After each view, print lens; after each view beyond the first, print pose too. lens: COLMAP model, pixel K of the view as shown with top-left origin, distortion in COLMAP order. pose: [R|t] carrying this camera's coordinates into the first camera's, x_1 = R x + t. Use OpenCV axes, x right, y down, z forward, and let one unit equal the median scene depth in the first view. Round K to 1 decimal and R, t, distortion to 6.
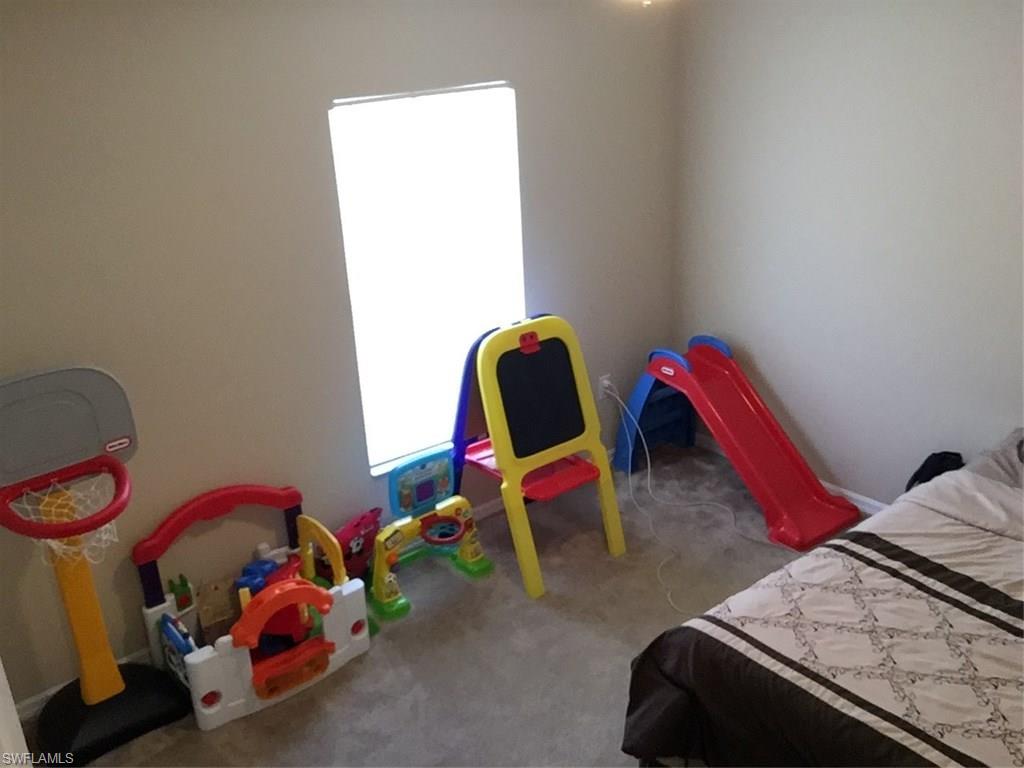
lens RADIAL K [[956.9, 0, 504.0], [0, 956.9, 381.8], [0, 0, 1]] dist [0.072058, -0.172572]
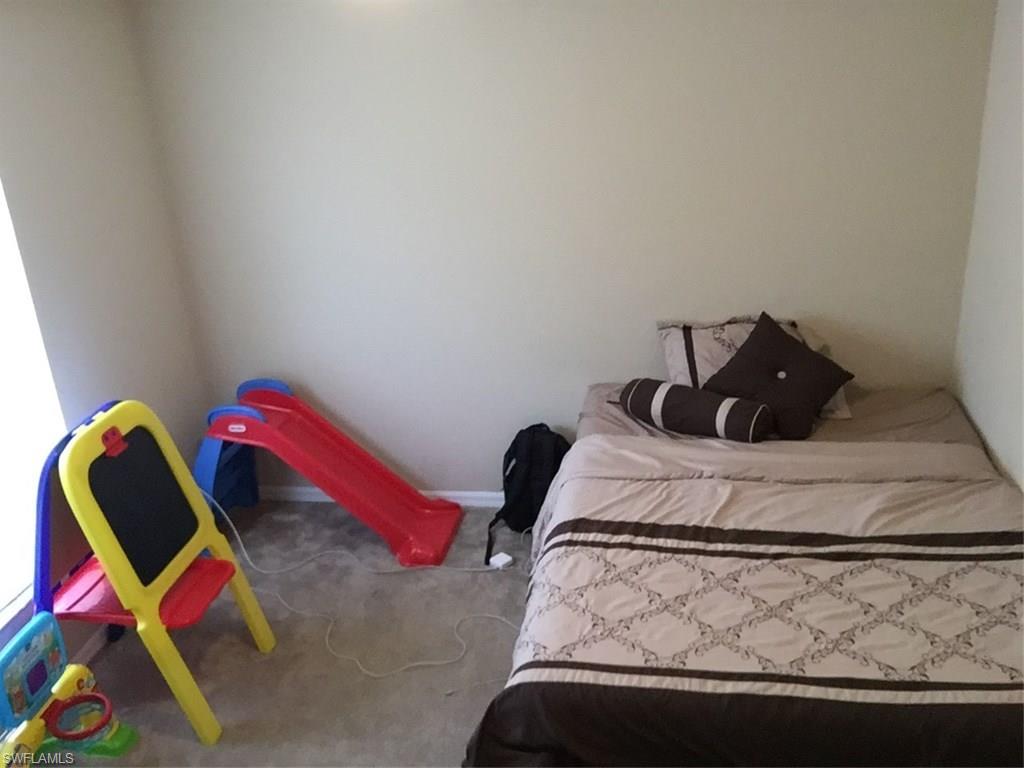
lens RADIAL K [[956.9, 0, 504.0], [0, 956.9, 381.8], [0, 0, 1]] dist [0.072058, -0.172572]
pose [[0.747782, -0.253499, 0.613645, -0.210574], [0.266766, 0.961072, 0.071943, -0.060583], [-0.607995, 0.109902, 0.786298, 0.187061]]
